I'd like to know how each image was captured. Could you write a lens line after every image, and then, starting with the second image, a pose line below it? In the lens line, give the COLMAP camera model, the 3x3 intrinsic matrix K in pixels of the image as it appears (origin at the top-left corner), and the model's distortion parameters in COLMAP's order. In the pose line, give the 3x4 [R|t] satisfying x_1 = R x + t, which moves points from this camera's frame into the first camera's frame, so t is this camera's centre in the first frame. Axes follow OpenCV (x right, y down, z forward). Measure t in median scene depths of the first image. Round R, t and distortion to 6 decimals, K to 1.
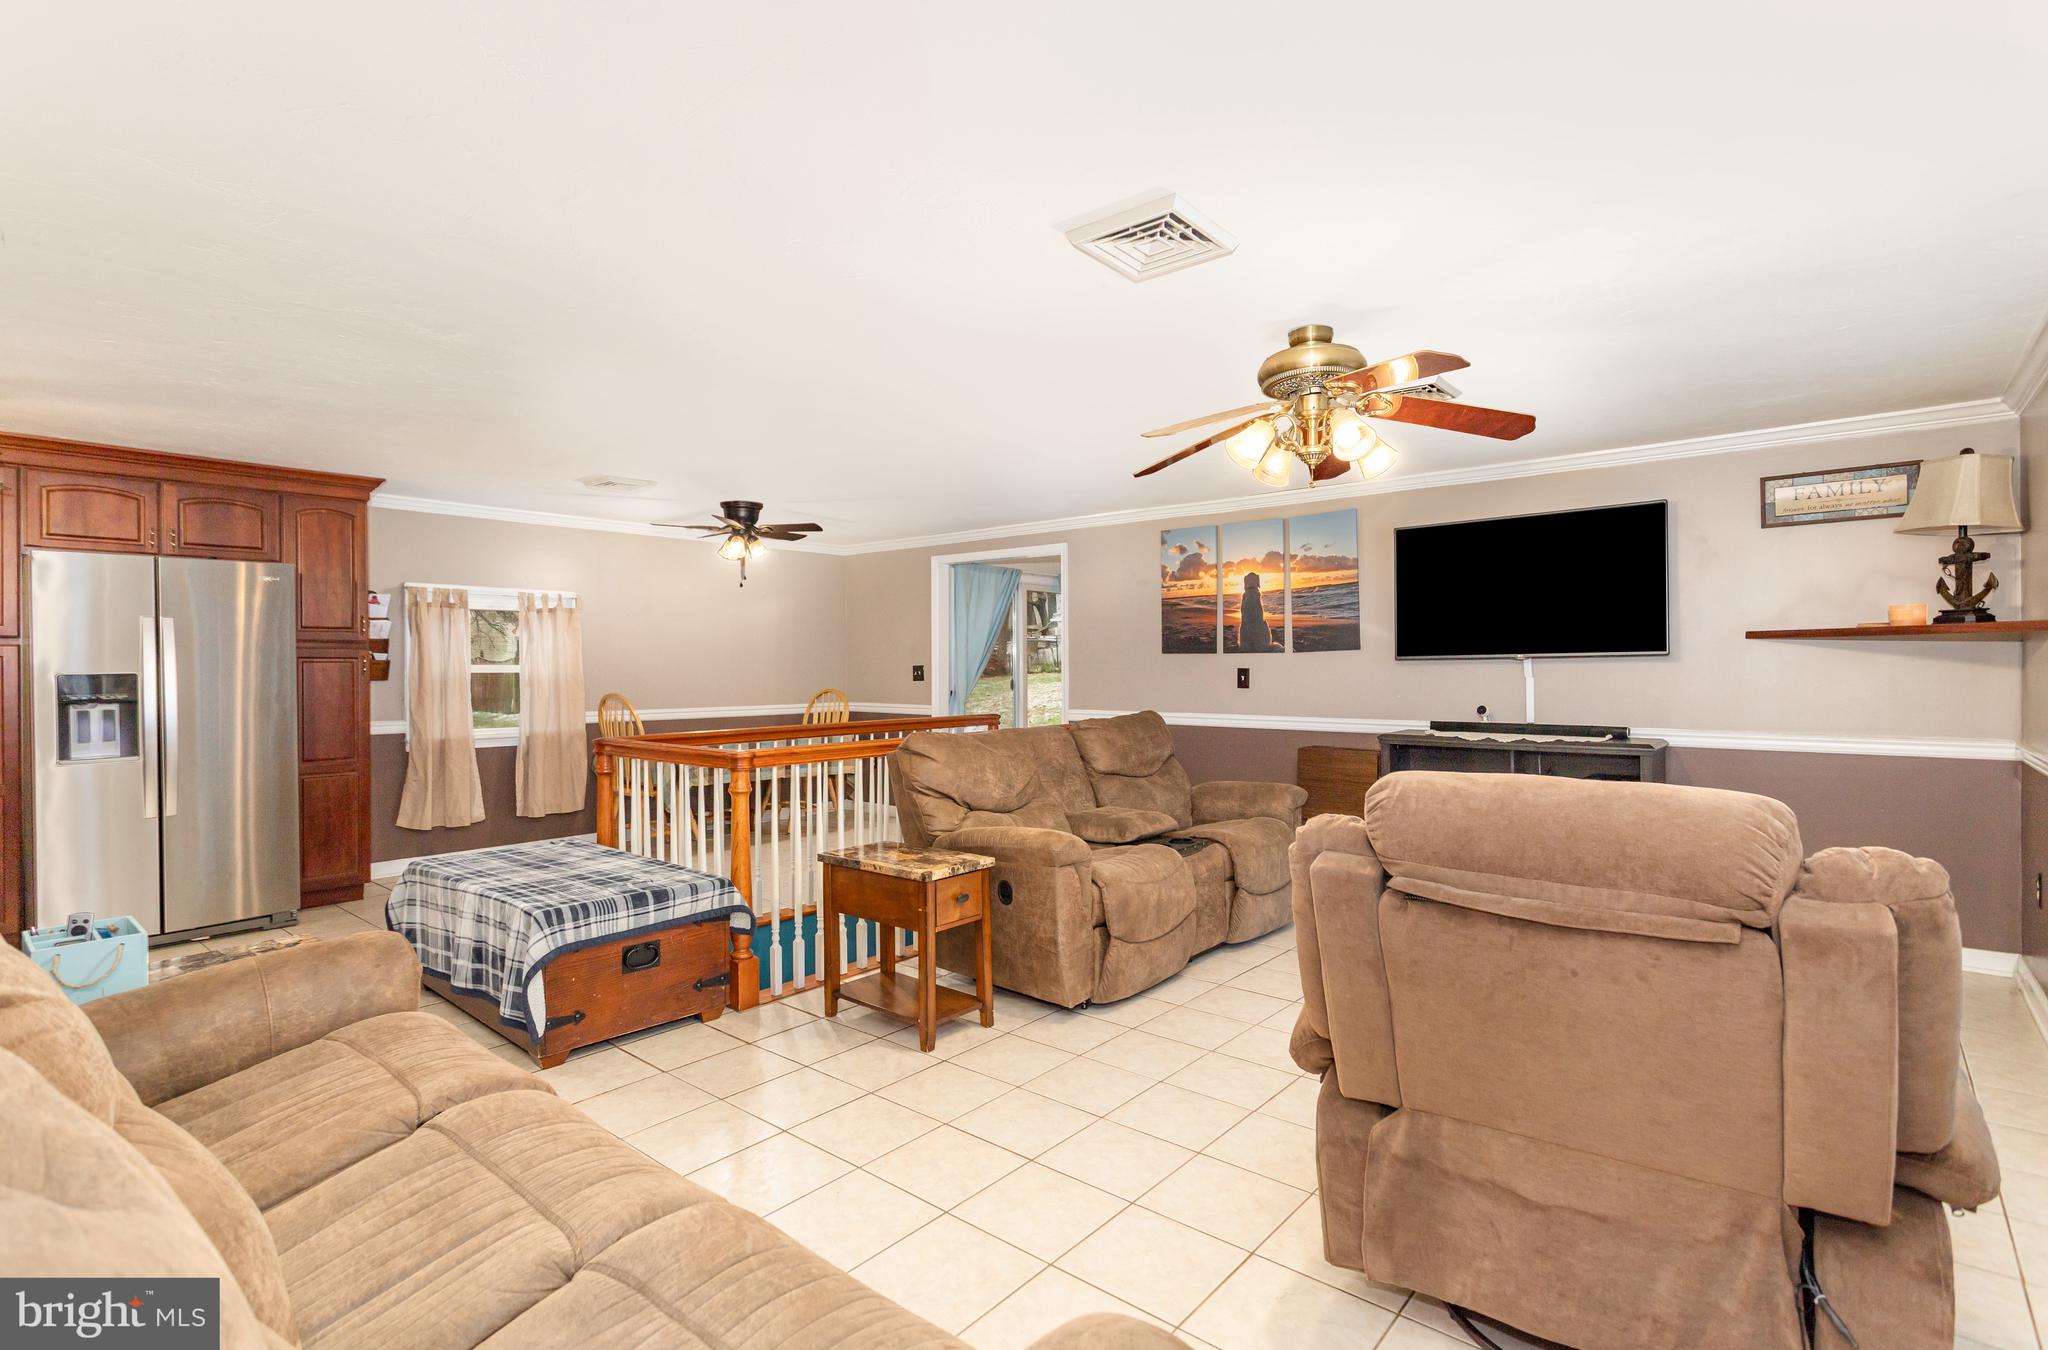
lens RADIAL K [[983.3, 0, 1028.6], [0, 983.3, 672.6], [0, 0, 1]] dist [-0.002438, 0.005873]
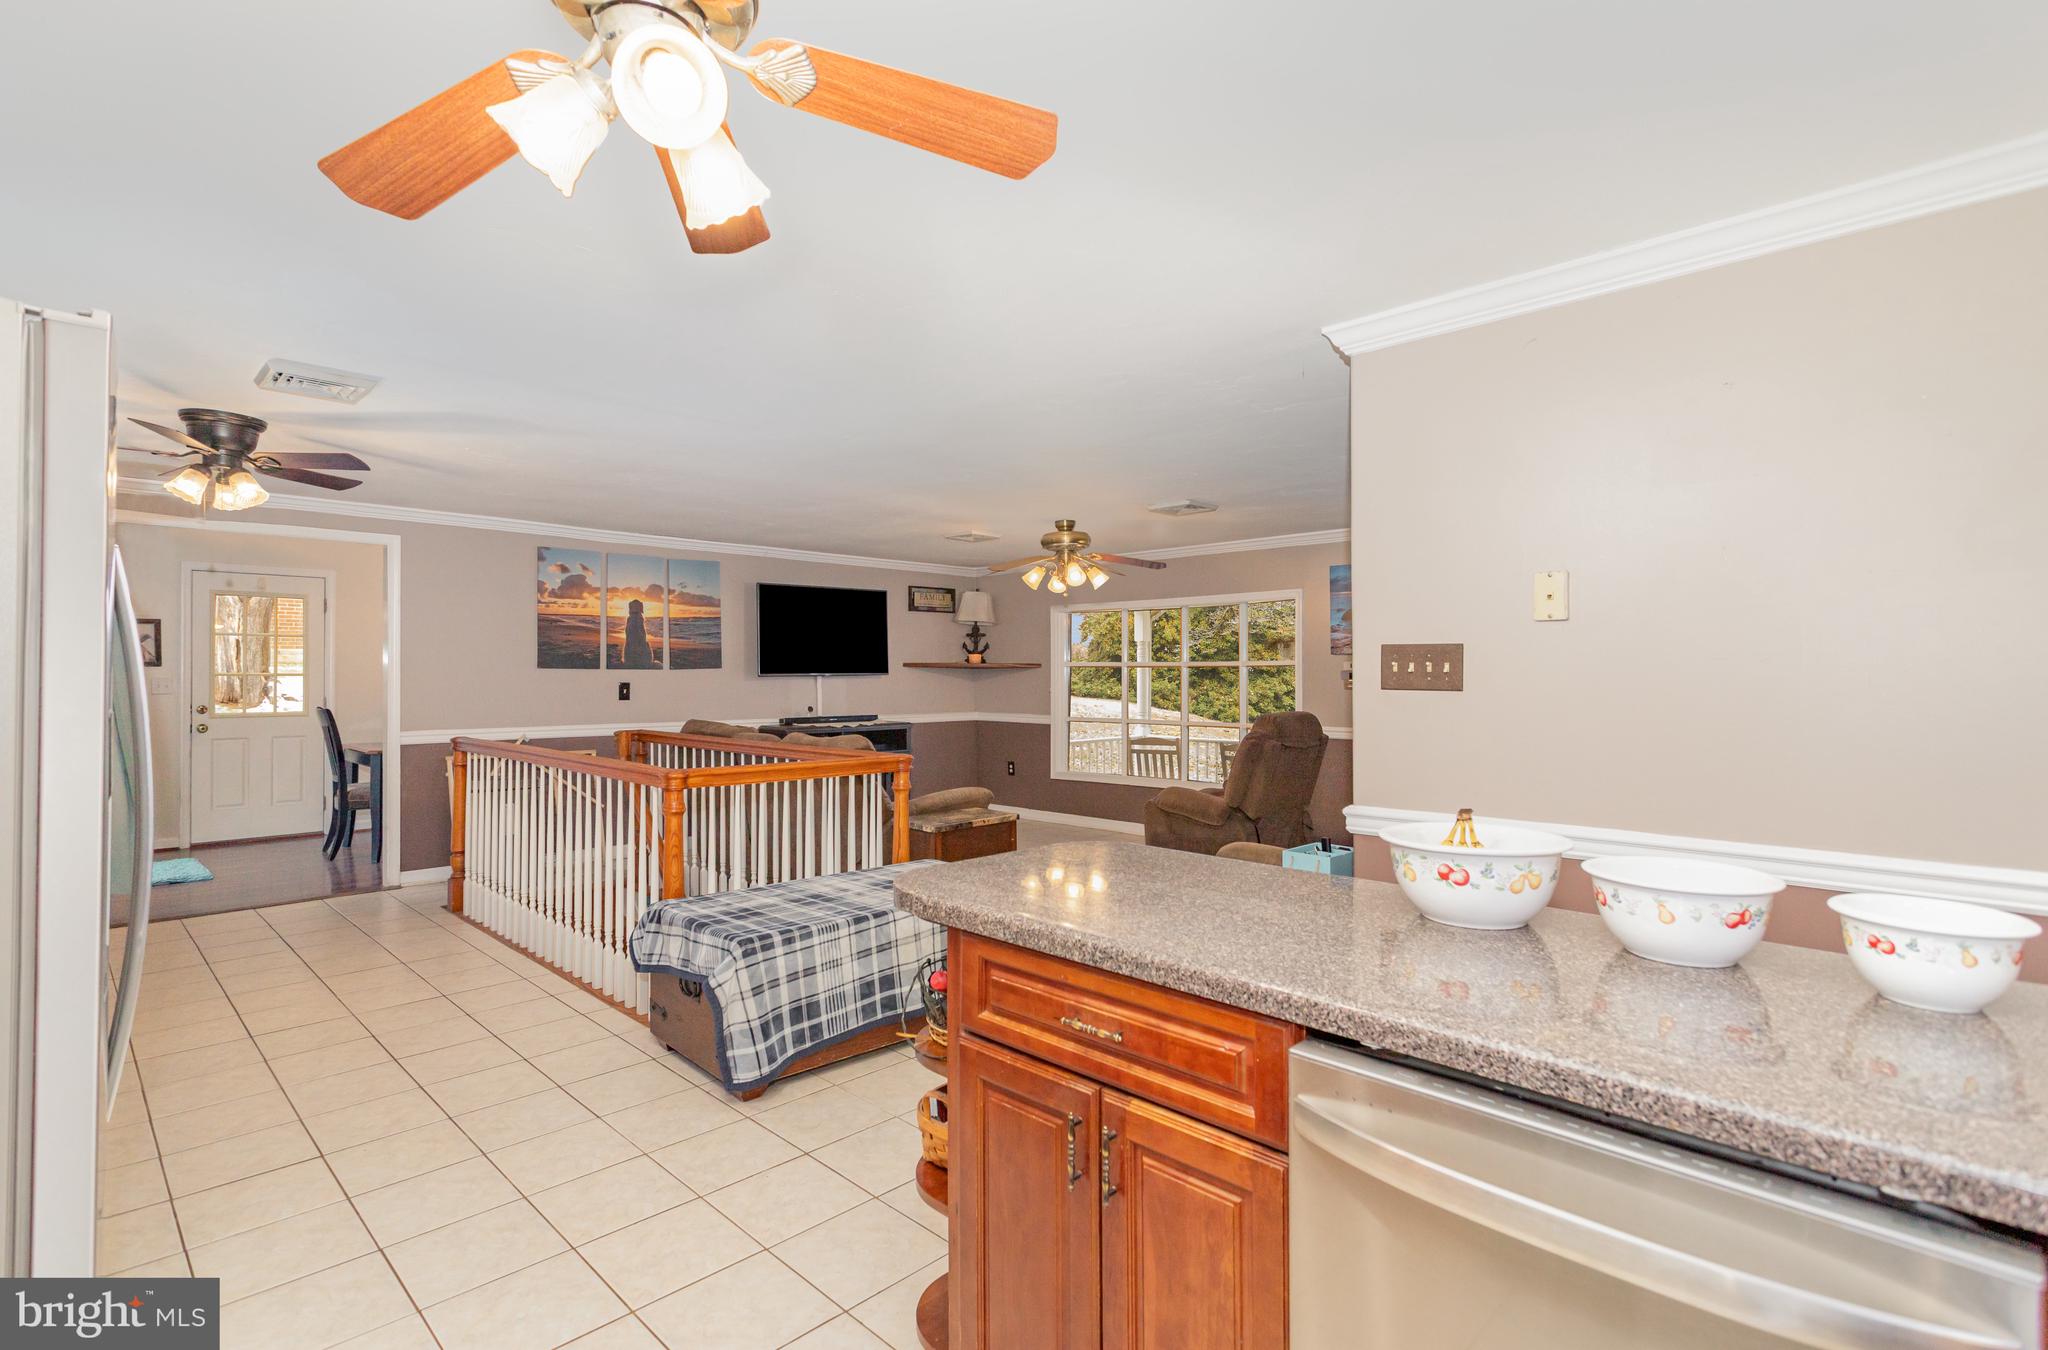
lens RADIAL K [[983.3, 0, 1016.5], [0, 983.3, 660.6], [0, 0, 1]] dist [-0.002438, 0.005873]
pose [[0.066936, 0.013970, 0.997659, -0.907386], [-0.000130, 0.999902, -0.013993, -0.014290], [-0.997757, 0.000807, 0.066931, 0.482245]]
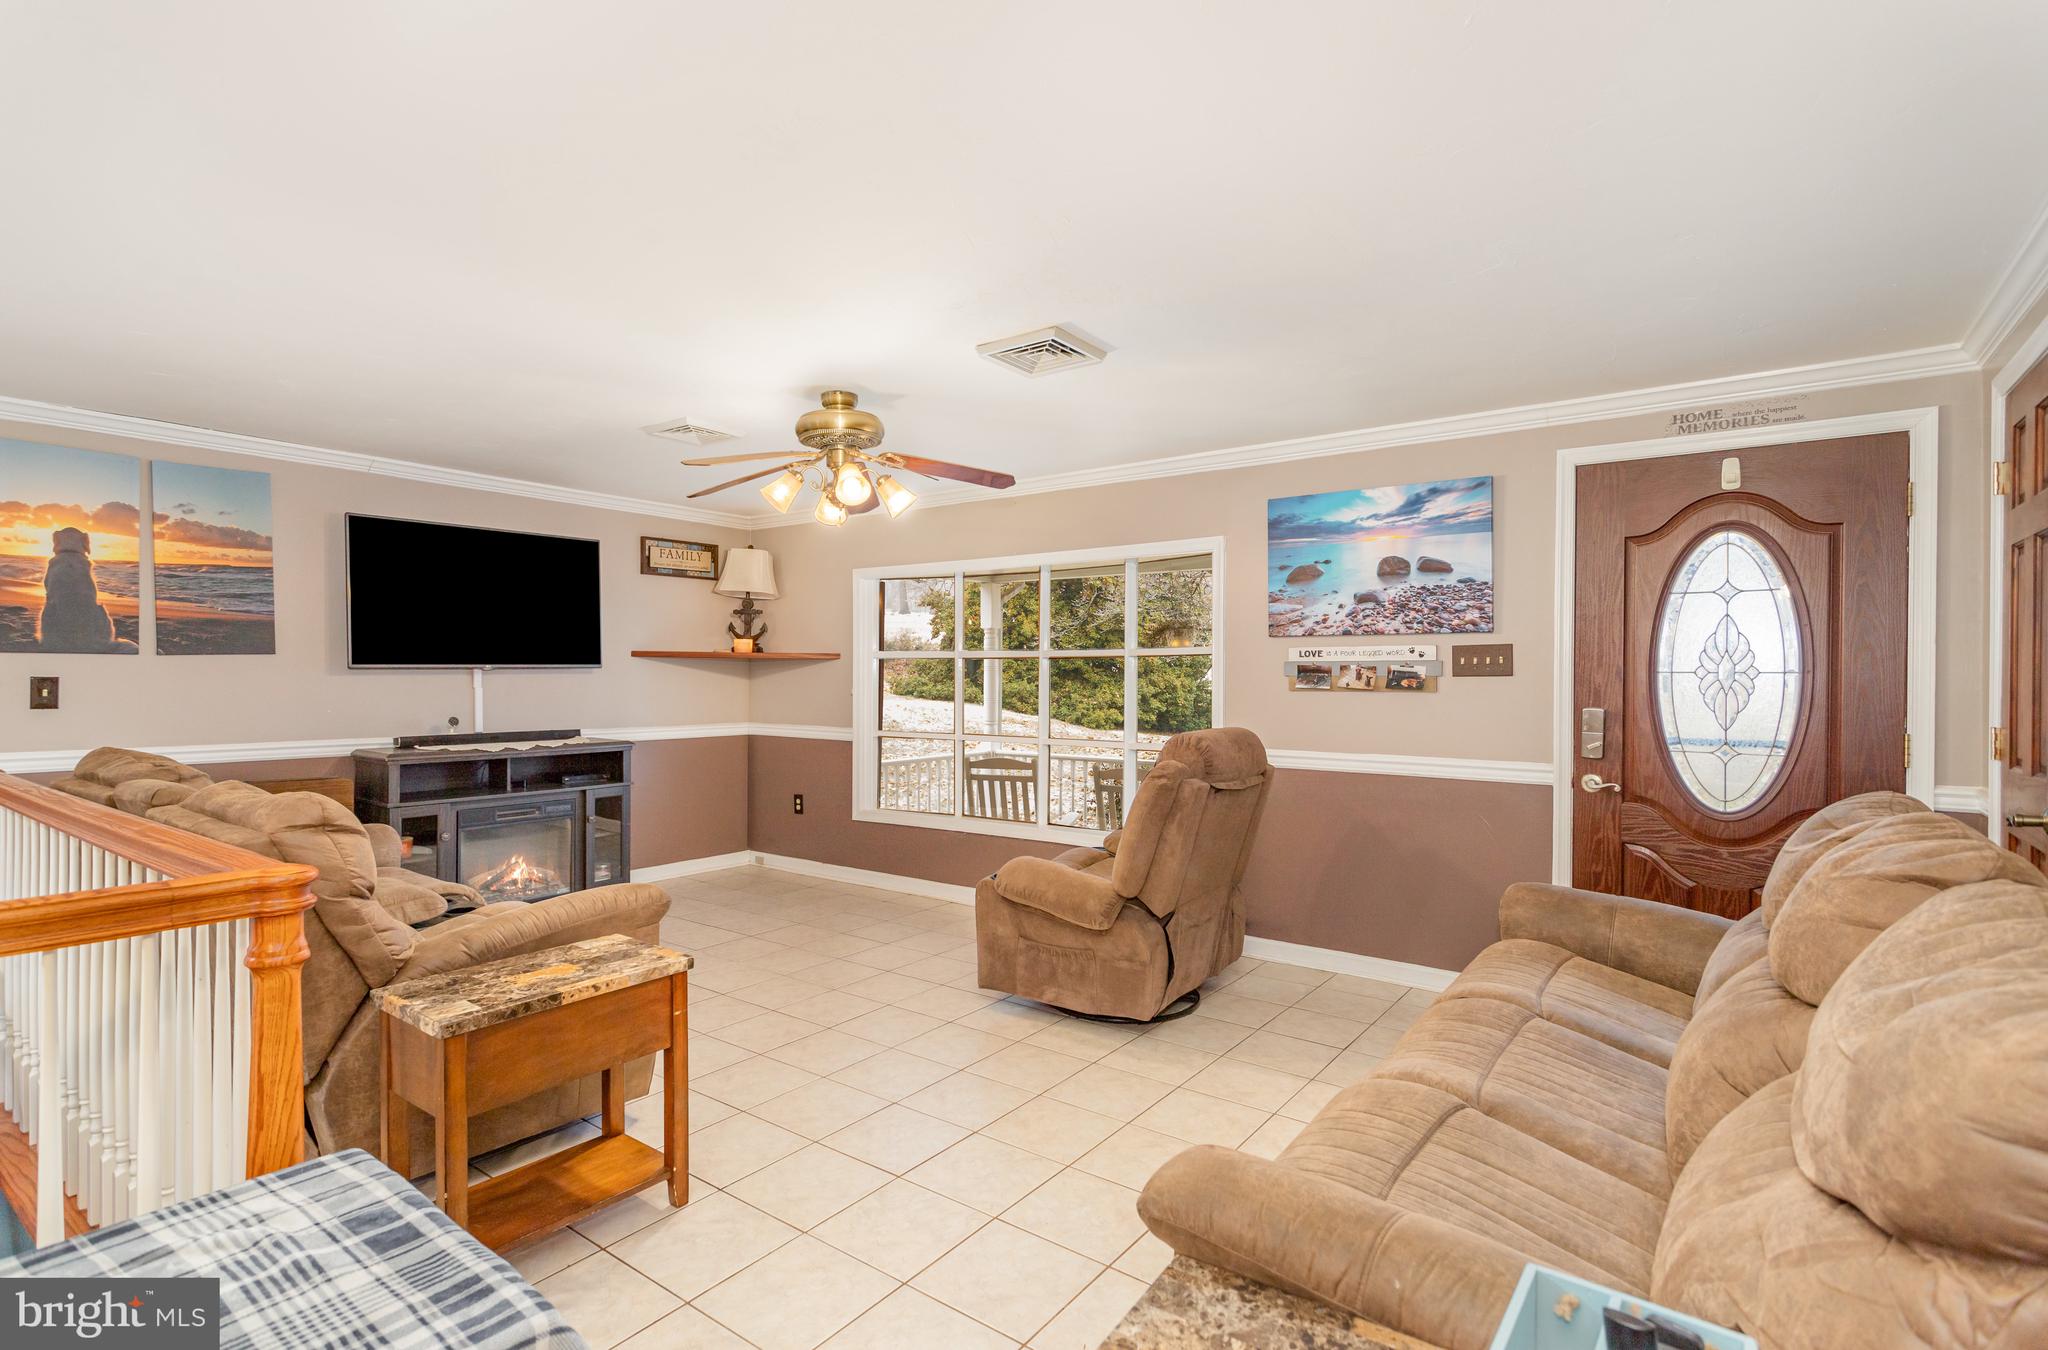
lens RADIAL K [[983.3, 0, 1010.6], [0, 983.3, 677.9], [0, 0, 1]] dist [-0.002438, 0.005873]
pose [[-0.068258, -0.002096, 0.997665, -0.462710], [-0.003914, 0.999991, 0.001833, -0.007454], [-0.997660, -0.003780, -0.068266, 0.437454]]
